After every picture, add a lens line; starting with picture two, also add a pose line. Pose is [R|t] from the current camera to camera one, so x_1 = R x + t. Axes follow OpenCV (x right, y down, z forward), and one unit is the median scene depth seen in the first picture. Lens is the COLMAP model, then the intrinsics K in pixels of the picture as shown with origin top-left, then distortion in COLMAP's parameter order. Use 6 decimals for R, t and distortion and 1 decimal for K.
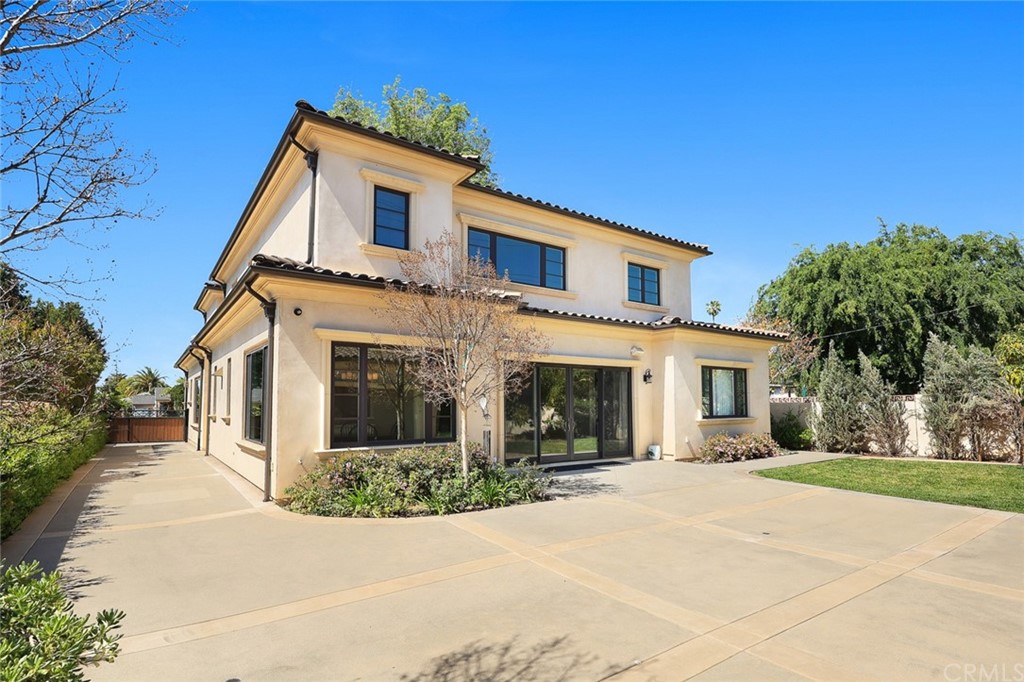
lens RADIAL K [[516.5, 0, 512.5], [0, 516.5, 379.5], [0, 0, 1]] dist [-0.000434, -0.000299]
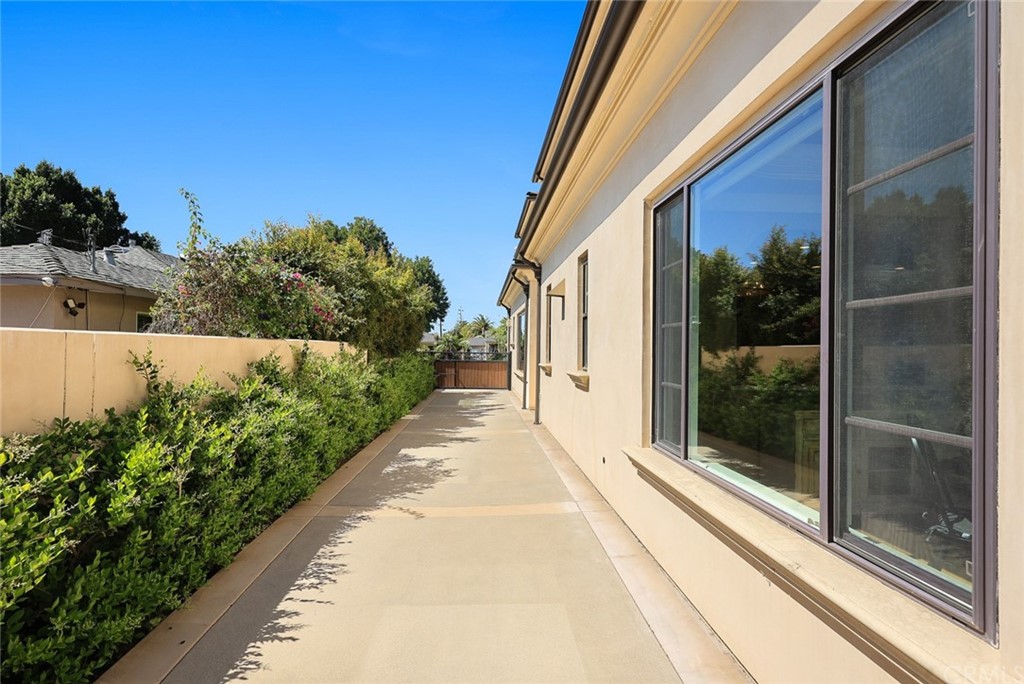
lens RADIAL K [[411.9, 0, 512.0], [0, 411.9, 342.0], [0, 0, 1]] dist [-0.000302, -0.000038]
pose [[0.849557, 0.004598, -0.527476, -0.283524], [0.013913, 0.999419, 0.031120, 0.020701], [0.527313, -0.033777, 0.849000, 0.447729]]
